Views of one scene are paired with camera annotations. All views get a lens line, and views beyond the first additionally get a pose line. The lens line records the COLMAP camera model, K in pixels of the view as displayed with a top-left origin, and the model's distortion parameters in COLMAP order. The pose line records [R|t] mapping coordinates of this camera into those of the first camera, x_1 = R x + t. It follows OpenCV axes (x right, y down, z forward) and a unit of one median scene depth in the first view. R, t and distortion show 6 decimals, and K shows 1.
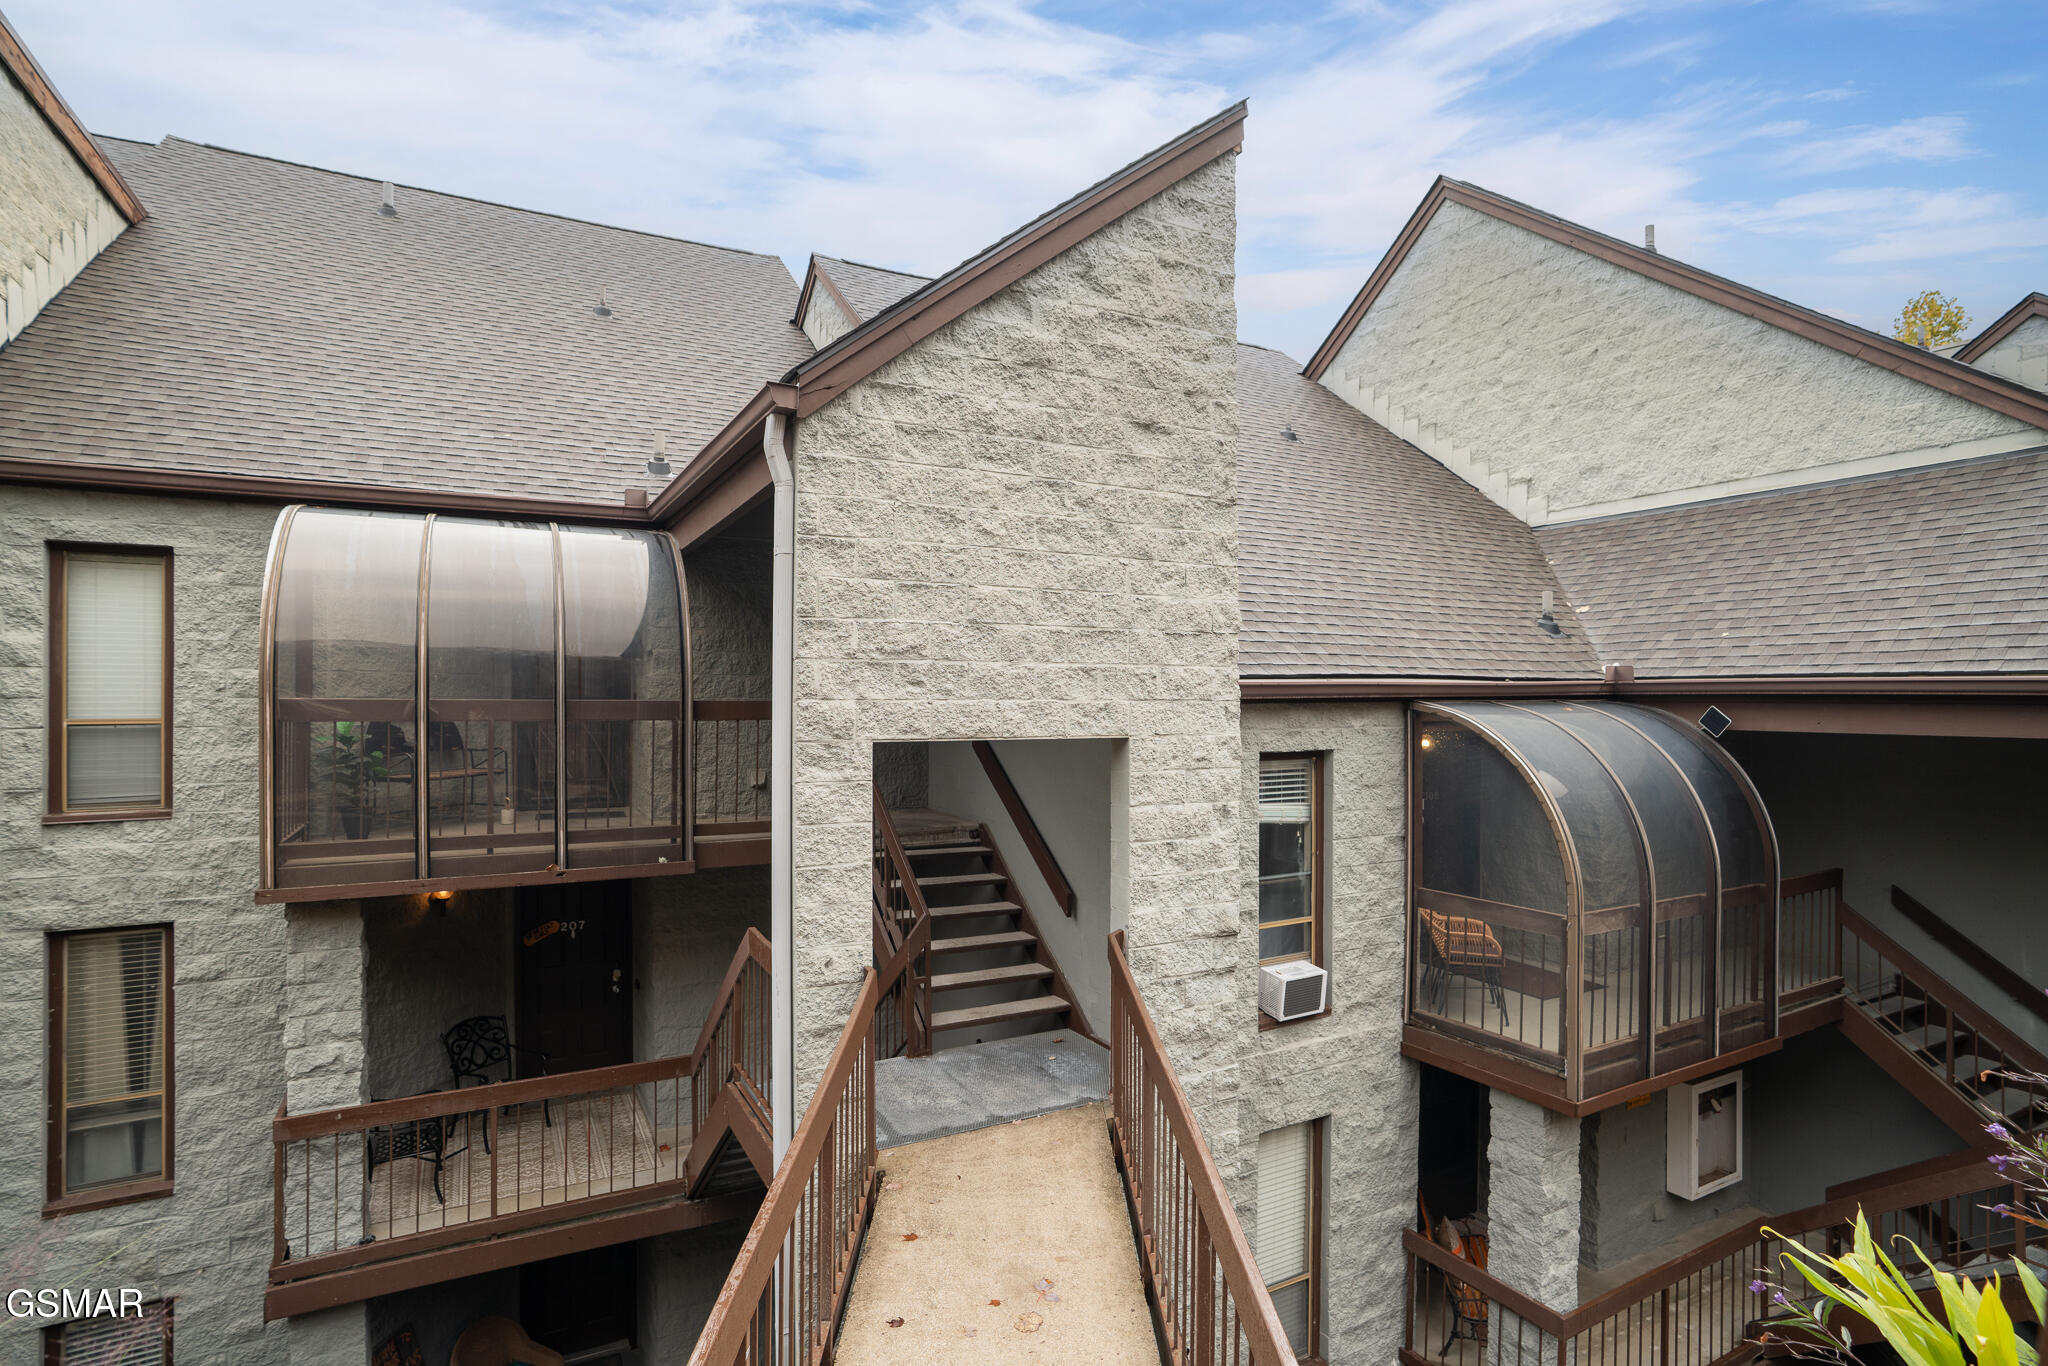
lens RADIAL K [[1018.9, 0, 1024.0], [0, 1018.9, 683.0], [0, 0, 1]] dist [-0.052422, 0.024288]
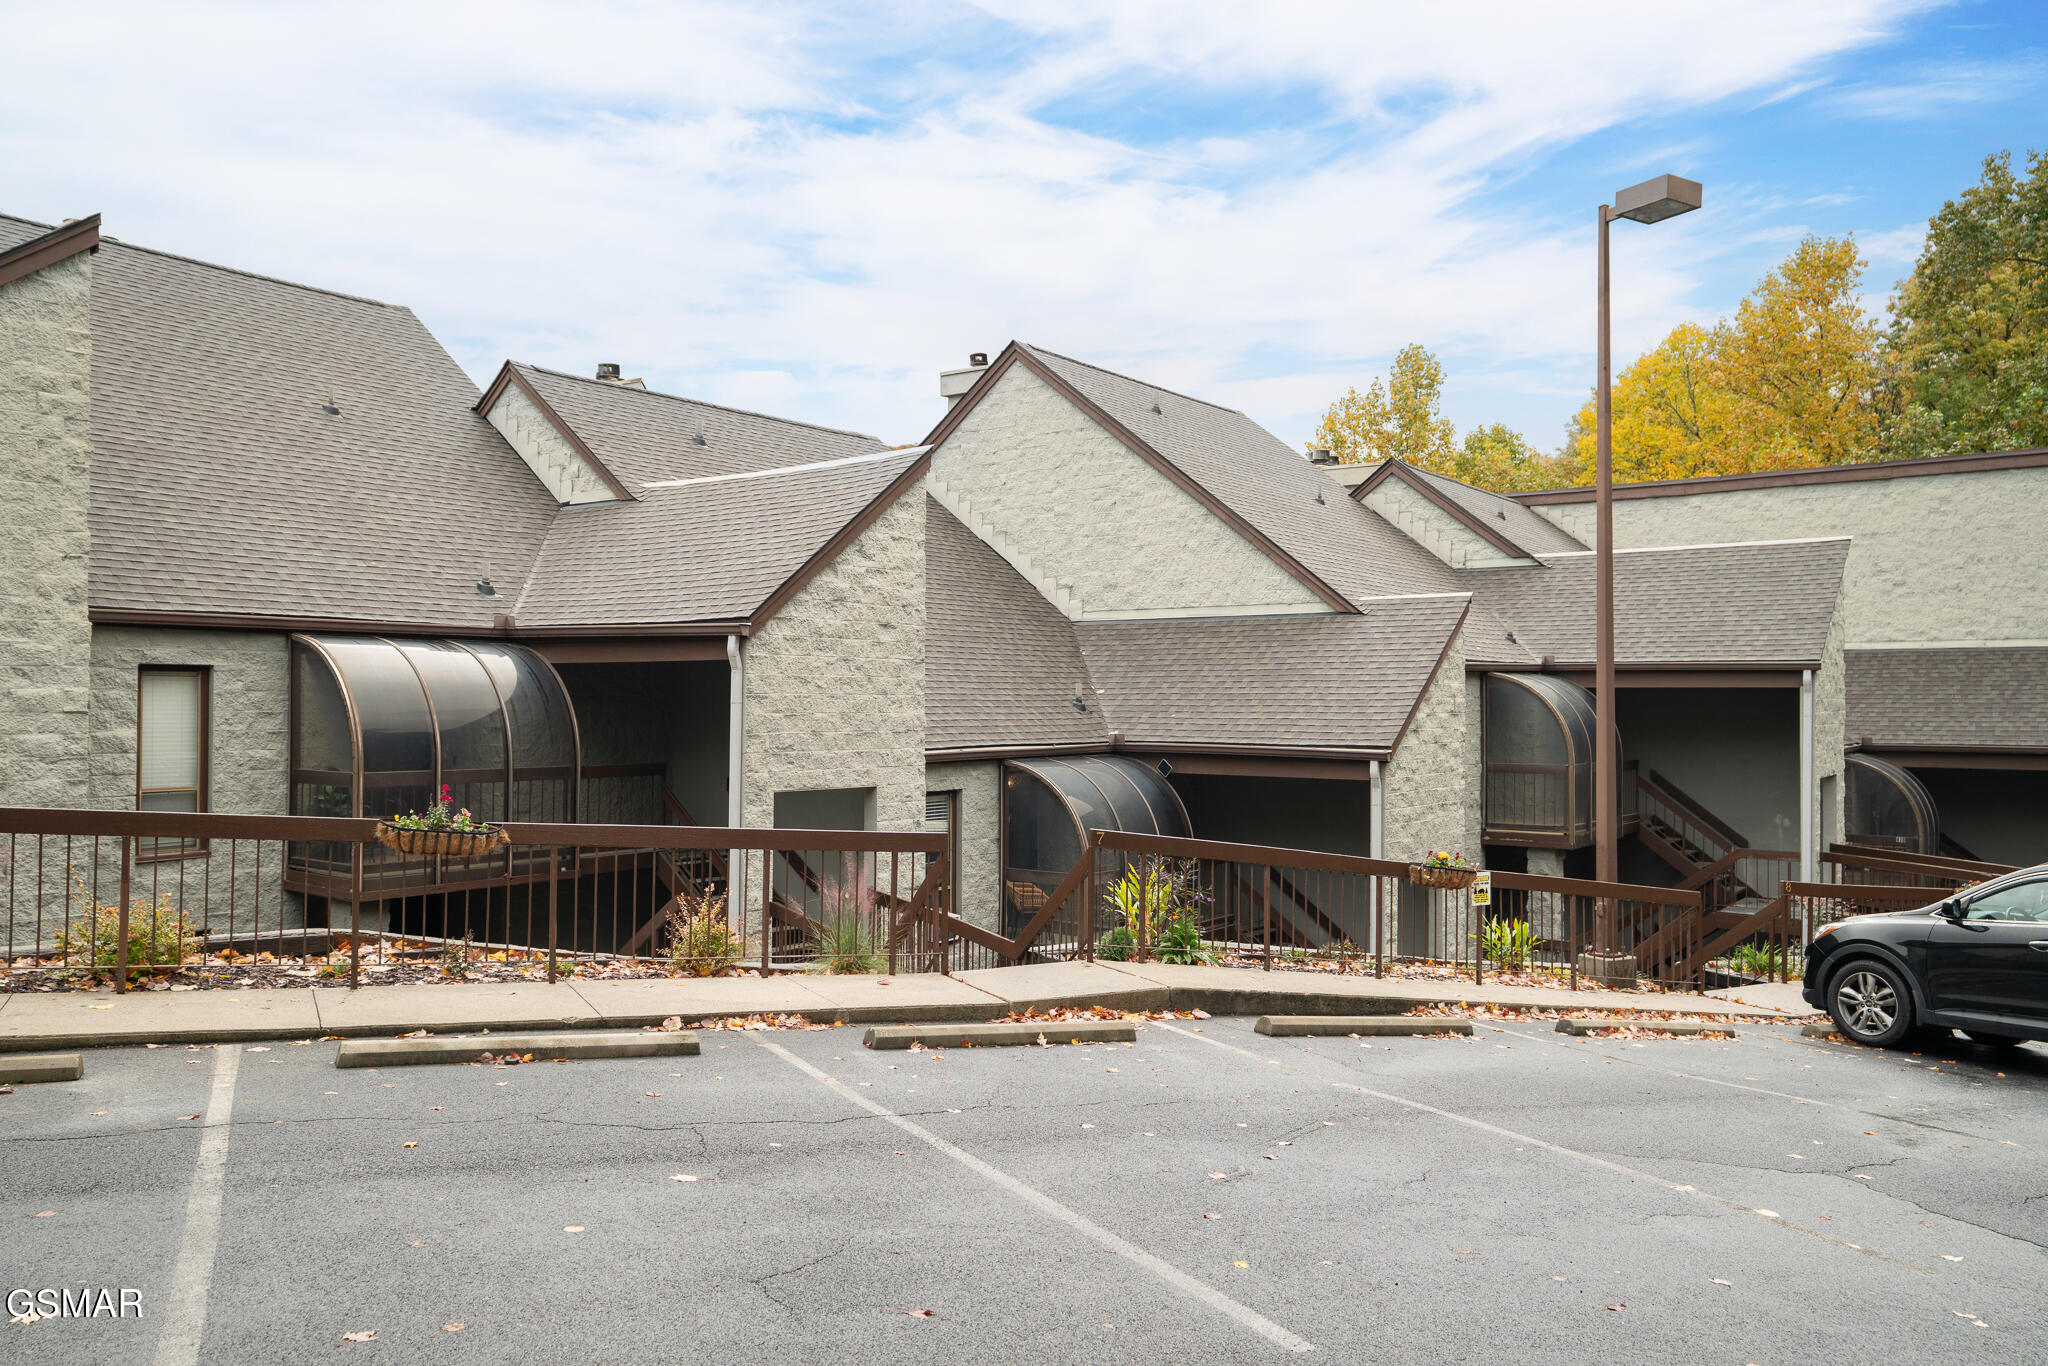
lens RADIAL K [[1510.7, 0, 1024.0], [0, 1510.7, 683.0], [0, 0, 1]] dist [-0.030819, 0.000538]
pose [[0.910614, 0.006044, 0.413214, -0.653144], [-0.007016, 0.999975, 0.000836, -0.116277], [-0.413199, -0.003660, 0.910634, -1.366841]]
